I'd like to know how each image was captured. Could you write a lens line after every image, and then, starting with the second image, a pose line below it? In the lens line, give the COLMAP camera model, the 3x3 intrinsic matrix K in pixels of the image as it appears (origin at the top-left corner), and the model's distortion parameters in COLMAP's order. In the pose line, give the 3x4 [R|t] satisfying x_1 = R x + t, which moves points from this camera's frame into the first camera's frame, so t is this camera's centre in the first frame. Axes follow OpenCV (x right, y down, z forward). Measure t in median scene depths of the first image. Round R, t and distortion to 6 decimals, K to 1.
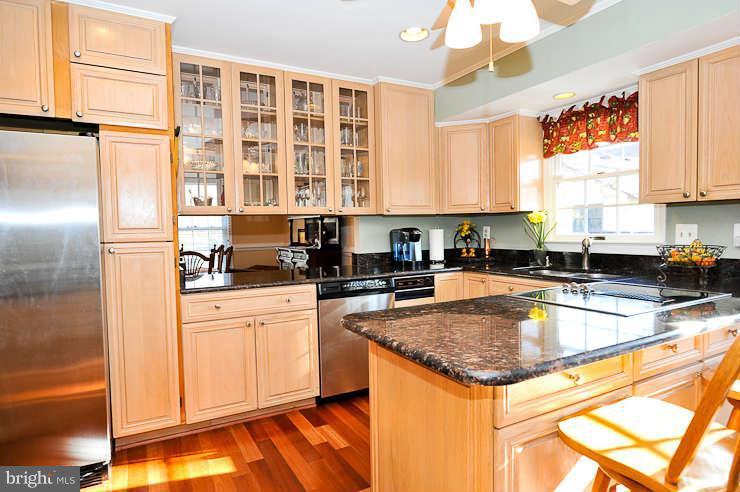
lens RADIAL K [[421.4, 0, 366.0], [0, 421.4, 249.2], [0, 0, 1]] dist [-0.005099, -0.001418]
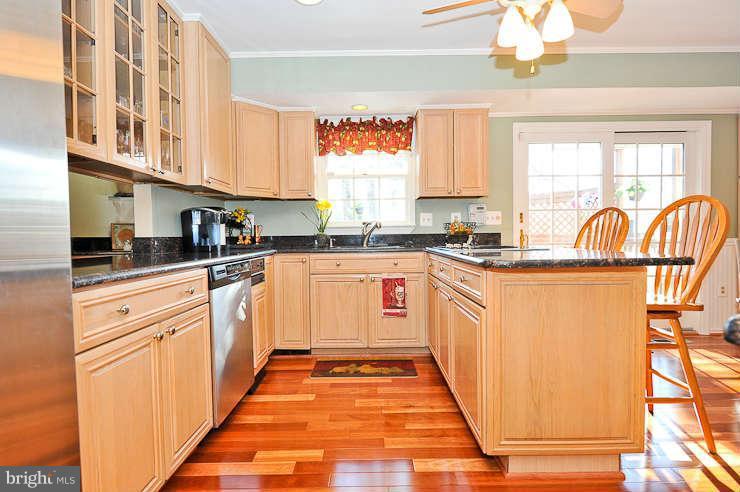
lens RADIAL K [[389.0, 0, 370.0], [0, 389.0, 246.0], [0, 0, 1]] dist [-0.004392, -0.001030]
pose [[0.481154, -0.006648, 0.876611, -0.540936], [0.044814, 0.998850, -0.017023, 0.069436], [-0.875490, 0.047475, 0.480899, 0.445350]]
